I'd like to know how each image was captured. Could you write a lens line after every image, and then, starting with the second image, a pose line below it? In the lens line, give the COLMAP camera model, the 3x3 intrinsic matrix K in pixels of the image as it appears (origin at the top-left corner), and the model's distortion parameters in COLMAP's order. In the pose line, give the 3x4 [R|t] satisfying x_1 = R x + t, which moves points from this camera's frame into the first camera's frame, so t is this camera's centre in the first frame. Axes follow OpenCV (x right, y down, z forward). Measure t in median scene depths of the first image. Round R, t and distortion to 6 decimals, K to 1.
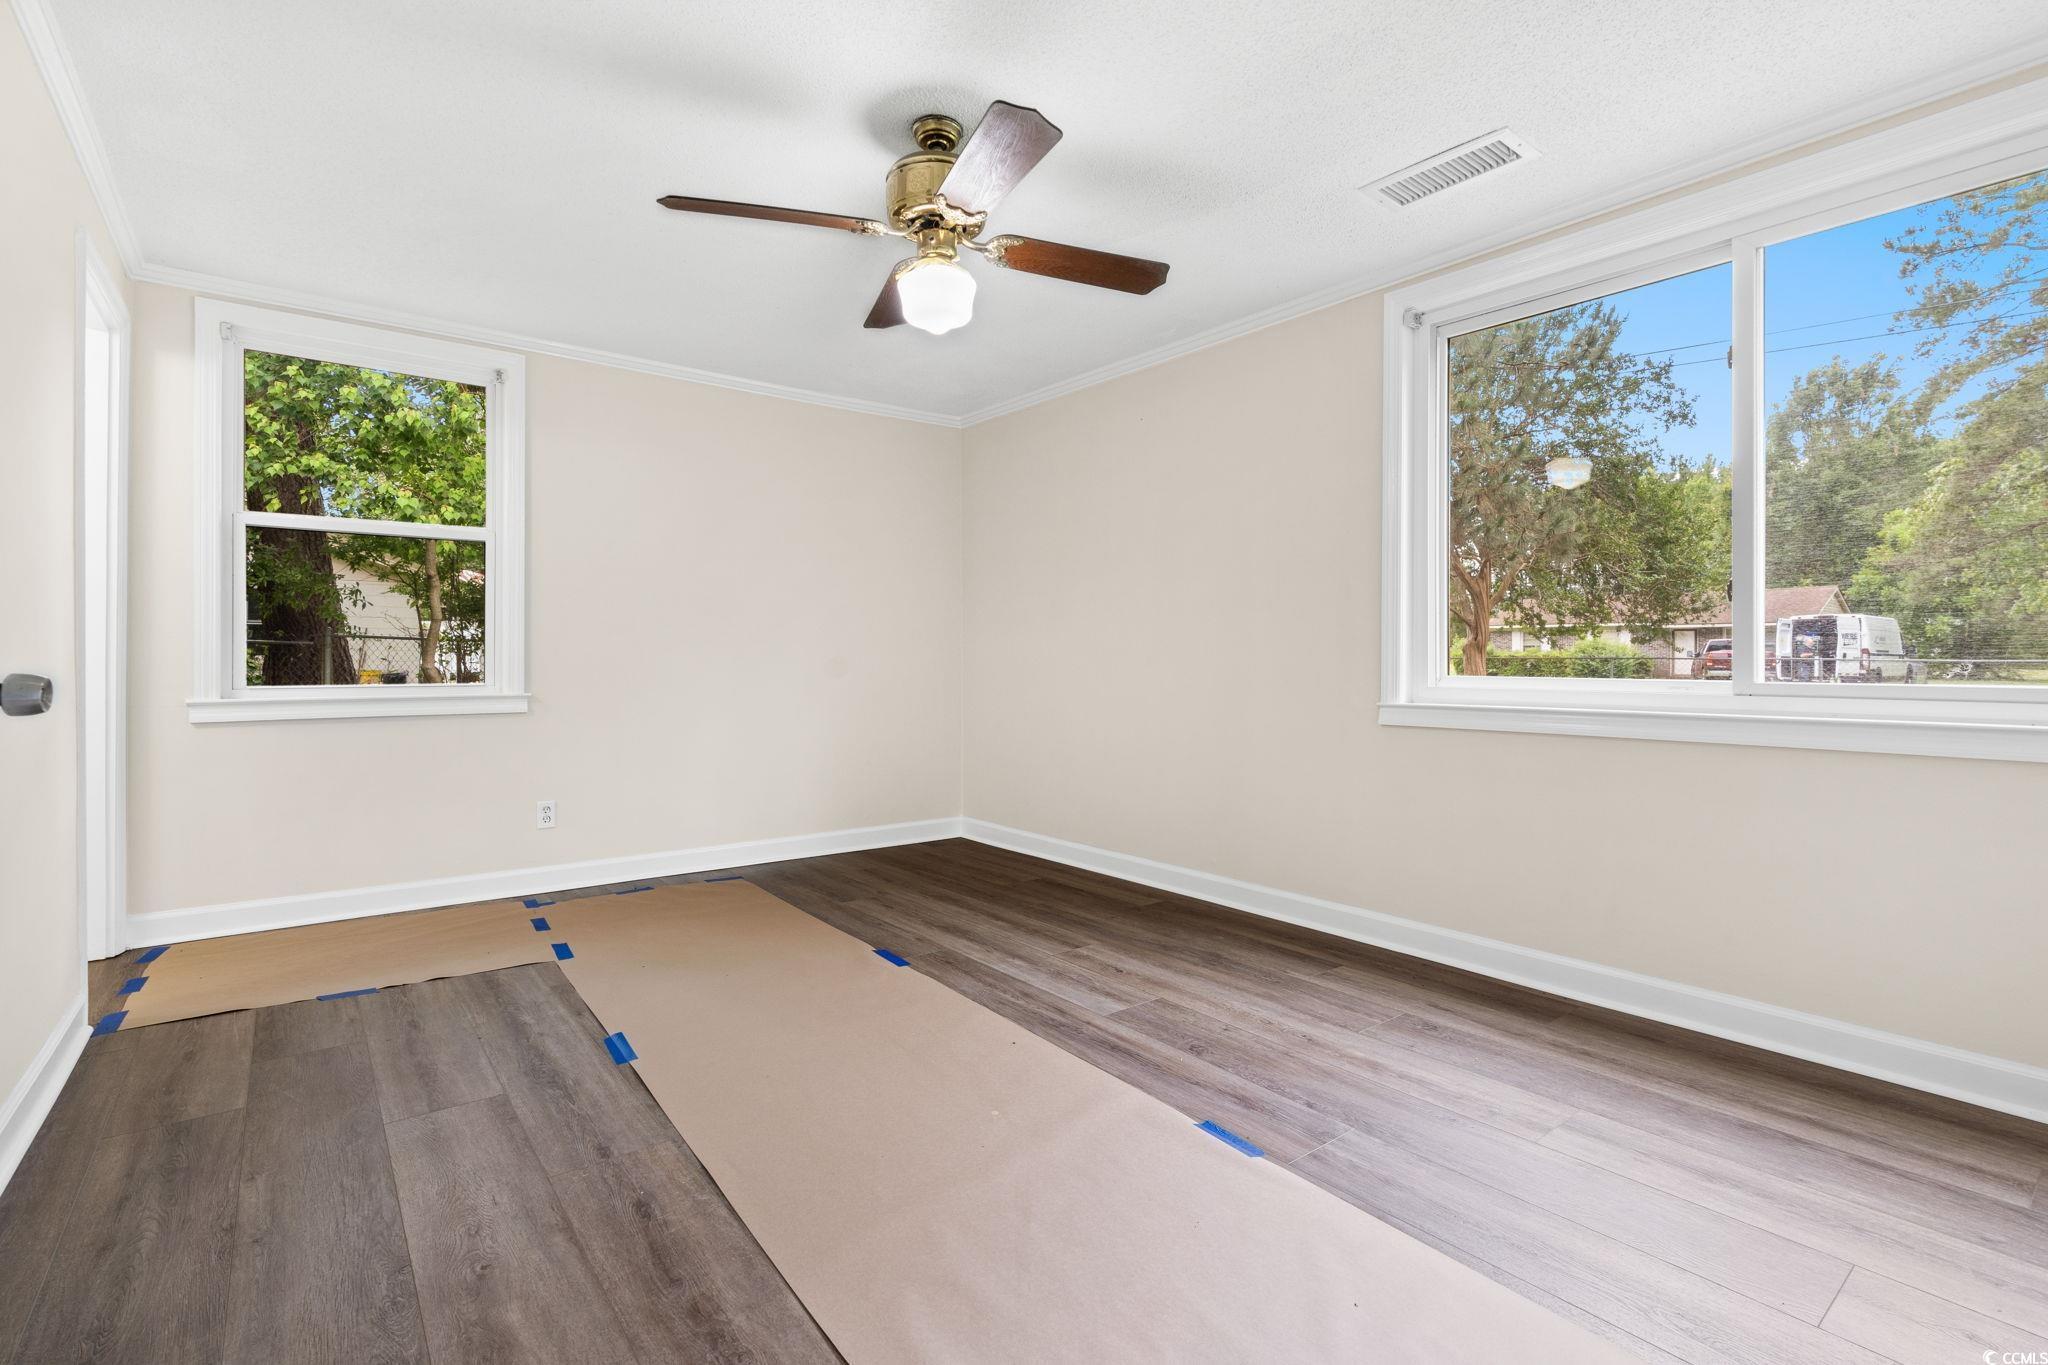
lens RADIAL K [[930.3, 0, 1036.6], [0, 930.3, 666.3], [0, 0, 1]] dist [-0.001034, 0.000042]
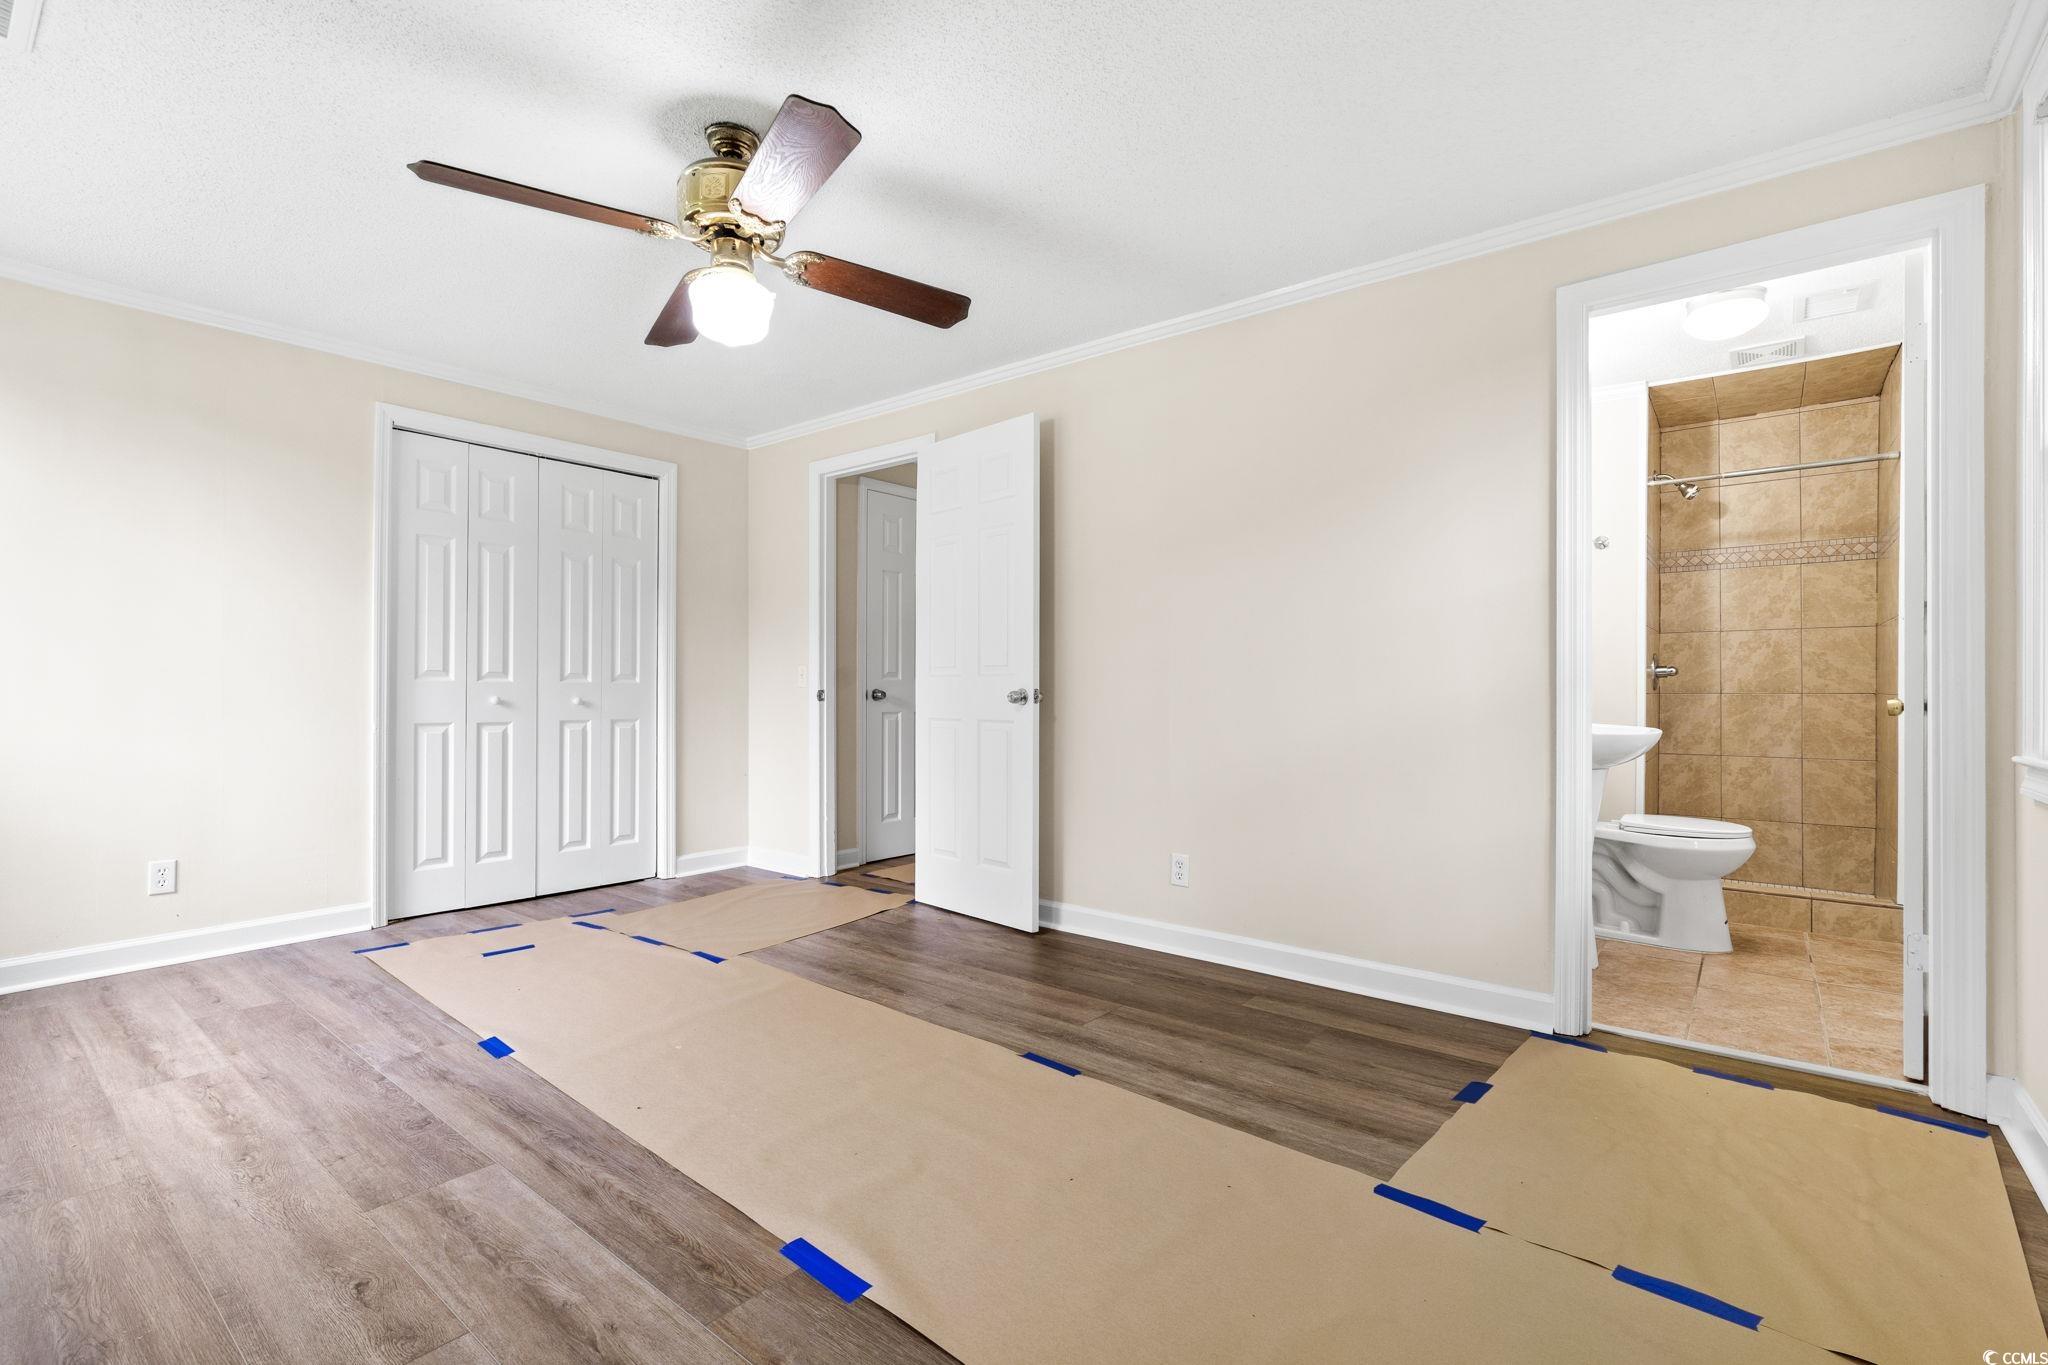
lens RADIAL K [[930.3, 0, 1036.6], [0, 930.3, 666.3], [0, 0, 1]] dist [-0.001034, 0.000042]
pose [[-0.975944, -0.007991, -0.217875, -0.191341], [-0.005252, 0.999900, -0.013147, -0.015658], [0.217958, -0.011687, -0.975888, 1.873205]]
